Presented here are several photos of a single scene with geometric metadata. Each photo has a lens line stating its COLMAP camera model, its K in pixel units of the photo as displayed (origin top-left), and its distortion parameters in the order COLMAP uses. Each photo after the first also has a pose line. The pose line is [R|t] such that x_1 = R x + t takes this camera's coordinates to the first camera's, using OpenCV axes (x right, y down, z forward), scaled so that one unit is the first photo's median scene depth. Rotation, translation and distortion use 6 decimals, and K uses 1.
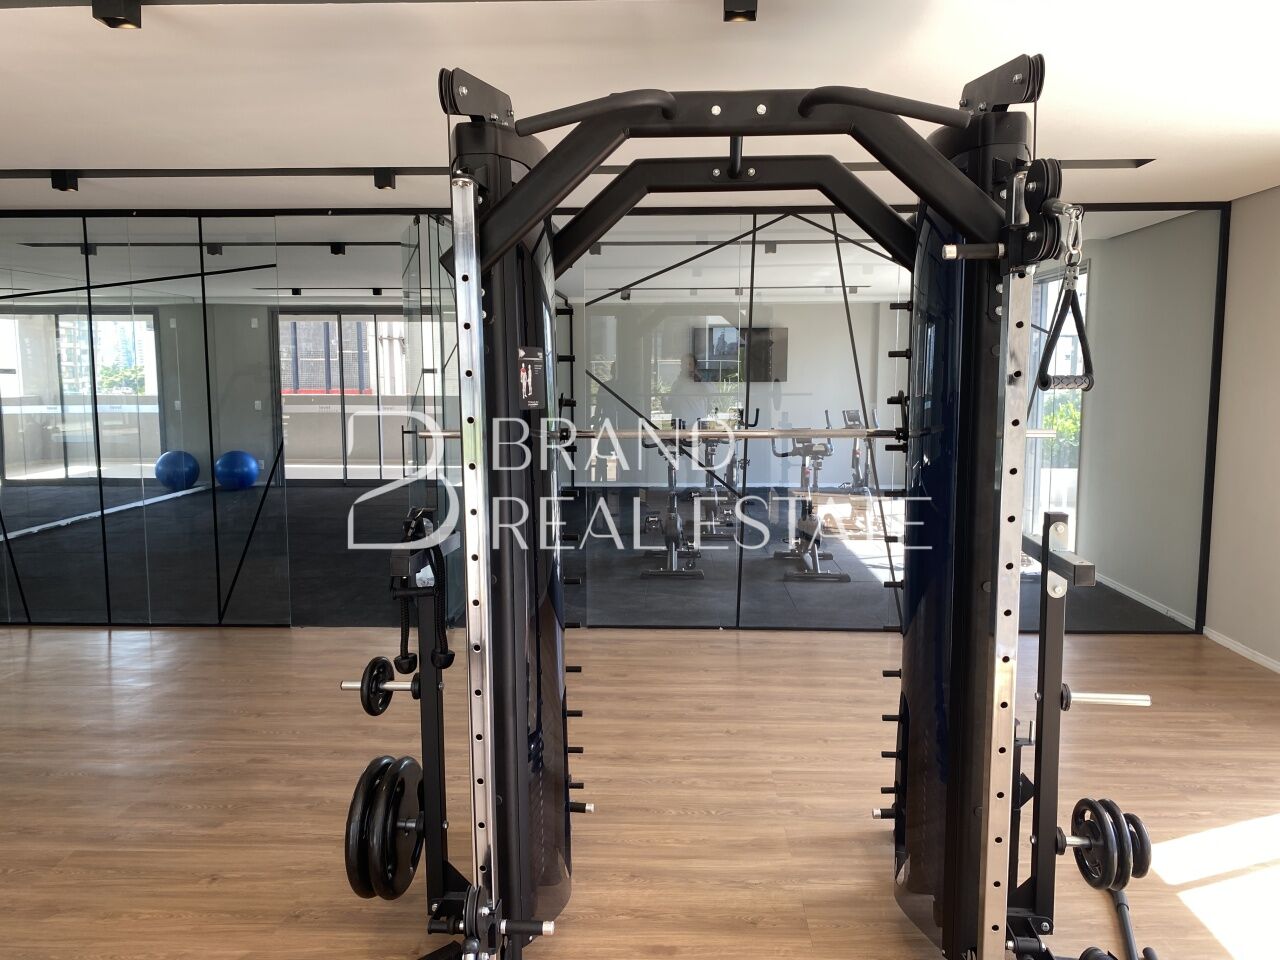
lens RADIAL K [[960.4, 0, 645.5], [0, 960.4, 485.0], [0, 0, 1]] dist [0.043136, -0.057067]
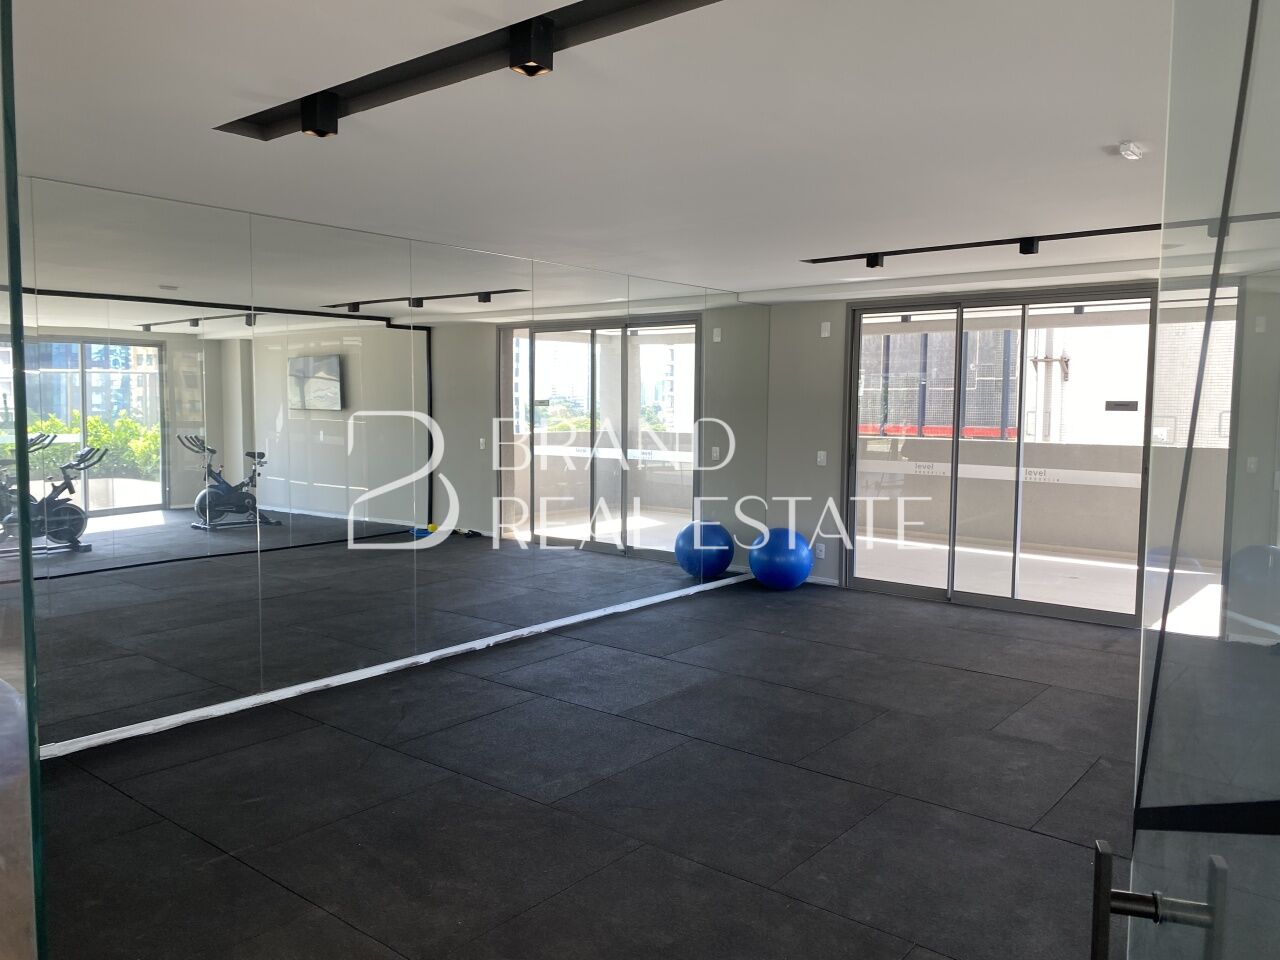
lens RADIAL K [[960.4, 0, 637.3], [0, 960.4, 483.4], [0, 0, 1]] dist [0.043136, -0.057067]
pose [[0.792918, 0.063180, -0.606044, -0.113048], [-0.082269, 0.996603, -0.003741, -0.054843], [0.603749, 0.052825, 0.795423, 0.427934]]
